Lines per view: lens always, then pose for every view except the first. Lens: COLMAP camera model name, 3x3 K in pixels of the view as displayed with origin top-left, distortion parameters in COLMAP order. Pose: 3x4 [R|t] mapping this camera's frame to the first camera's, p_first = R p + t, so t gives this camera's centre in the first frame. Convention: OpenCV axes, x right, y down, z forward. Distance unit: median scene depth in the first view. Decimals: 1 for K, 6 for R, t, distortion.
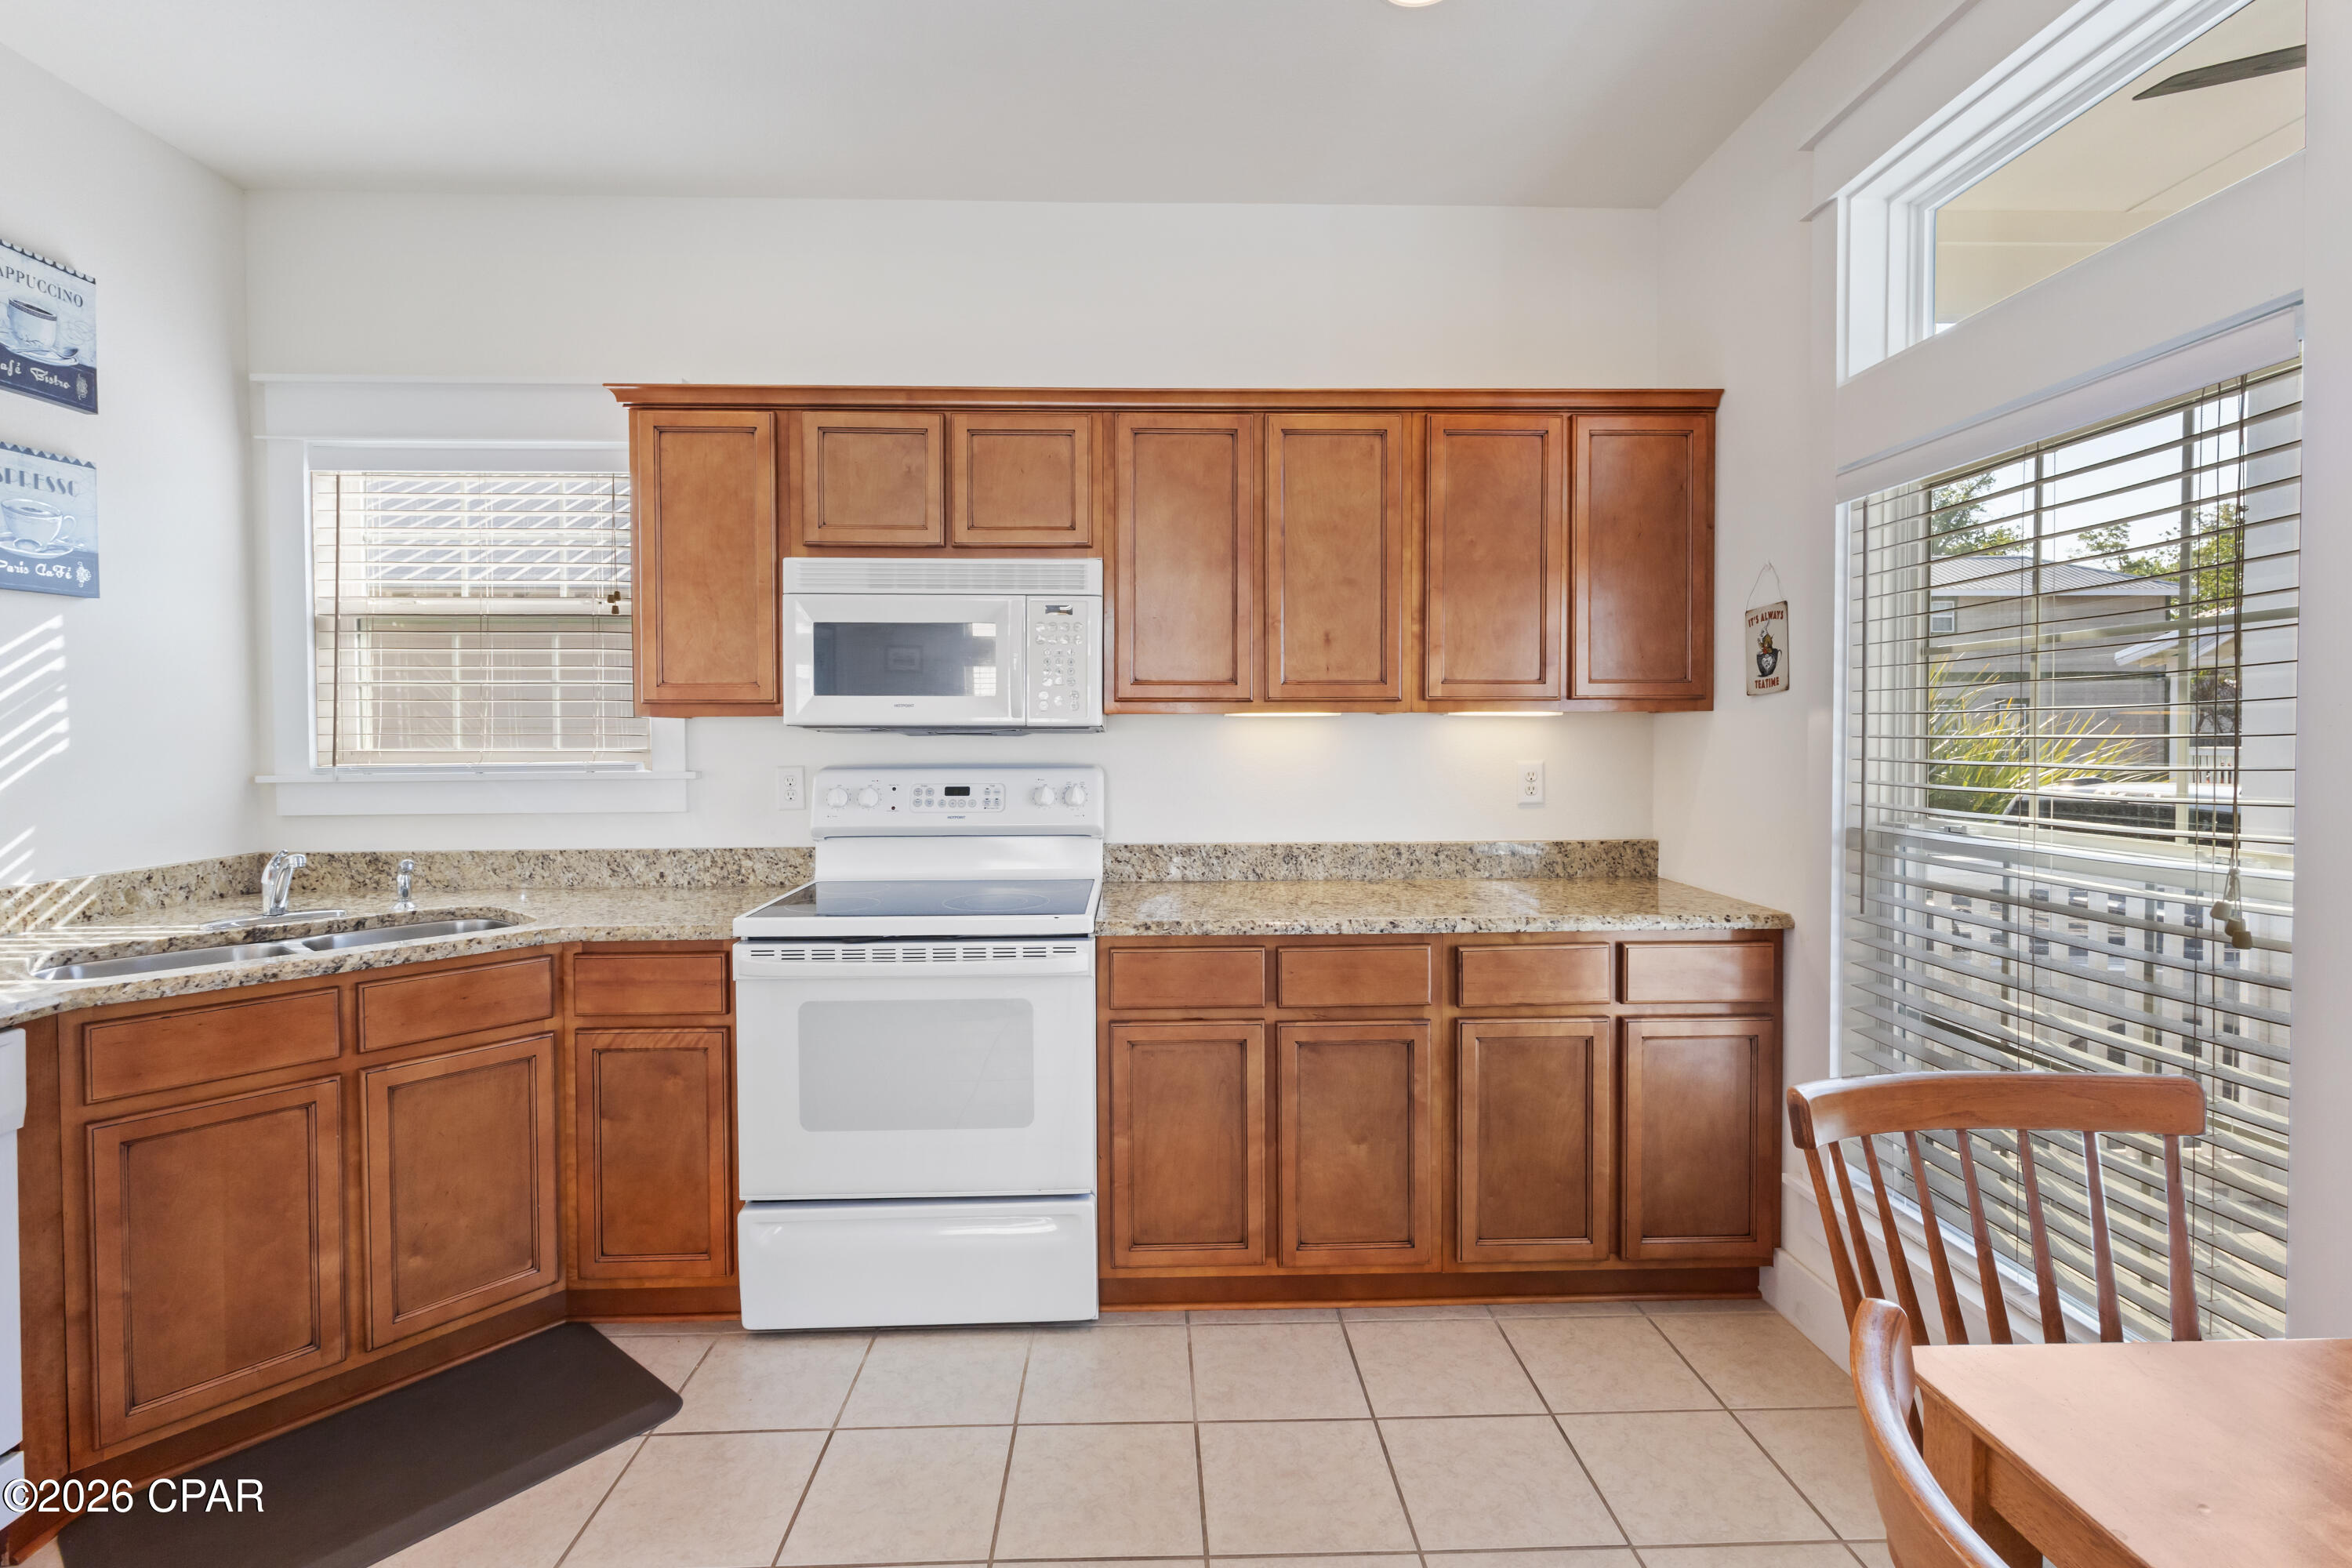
lens RADIAL K [[1089.1, 0, 1176.1], [0, 1089.1, 771.1], [0, 0, 1]] dist [0.001764, -0.001108]
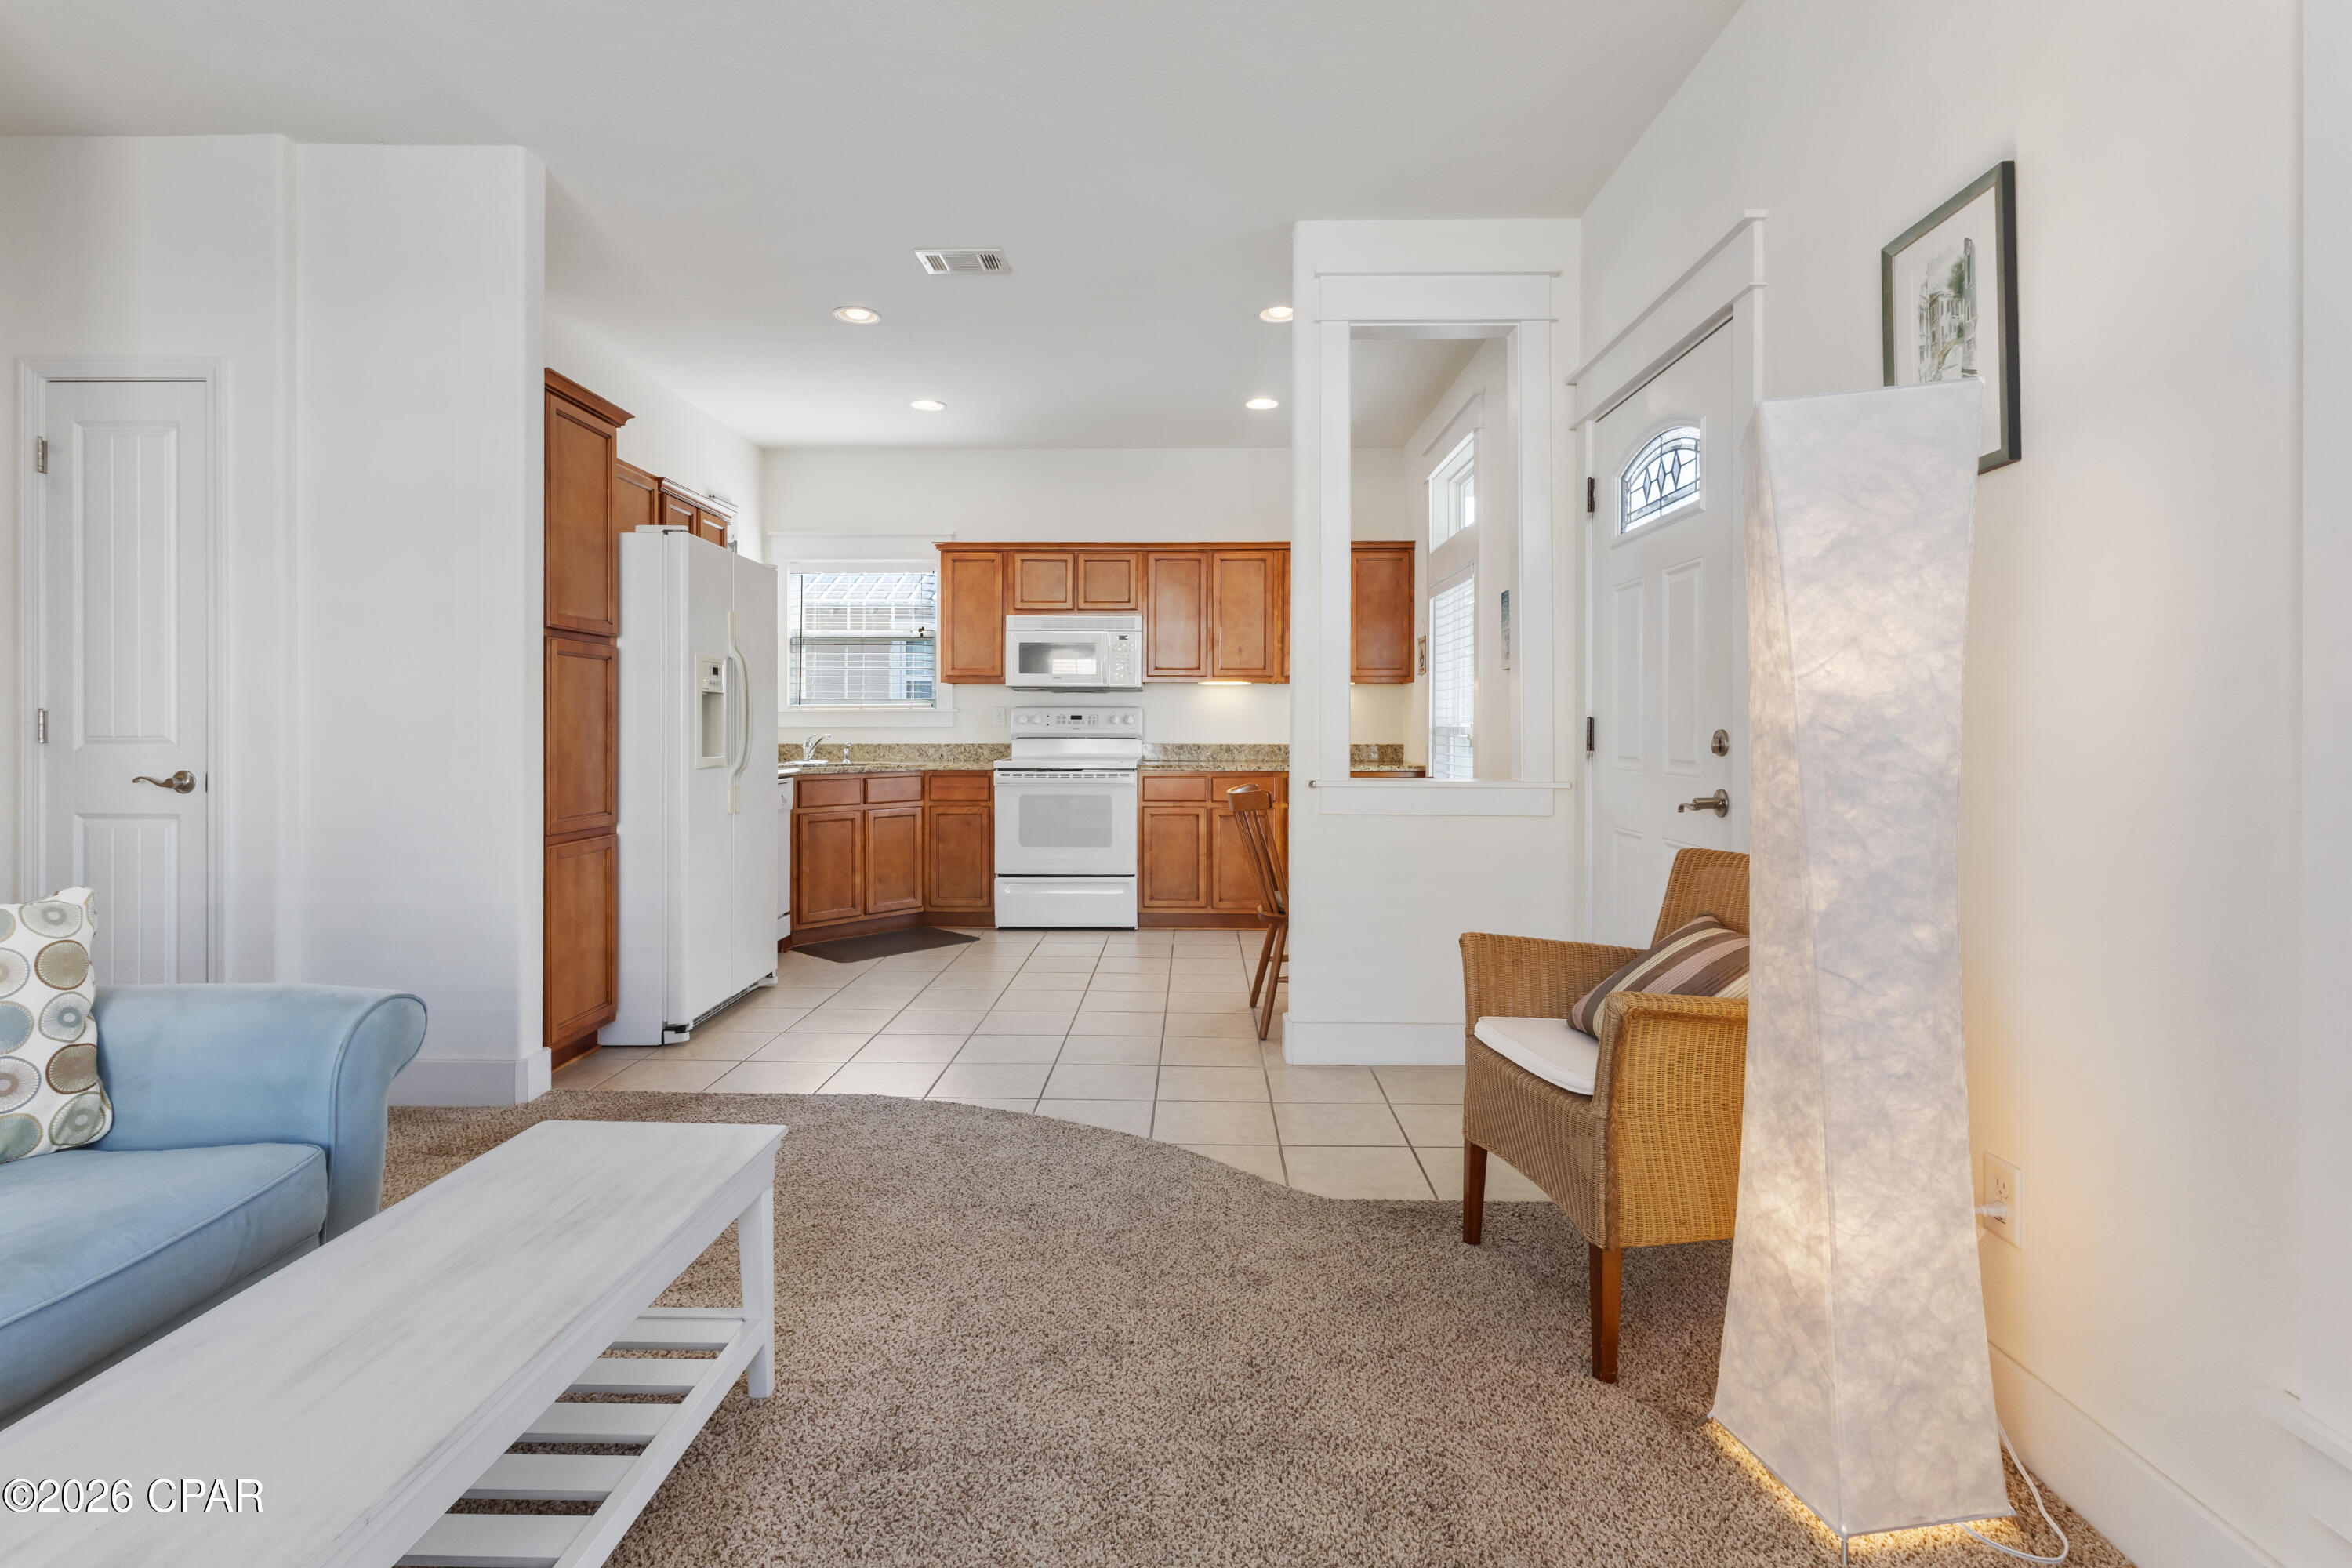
lens RADIAL K [[1089.1, 0, 1176.1], [0, 1089.1, 729.9], [0, 0, 1]] dist [0.001764, -0.001108]
pose [[0.998932, 0.004686, -0.045976, 0.113699], [-0.006056, 0.999540, -0.029712, 0.118373], [0.045816, 0.029958, 0.998501, -1.312734]]
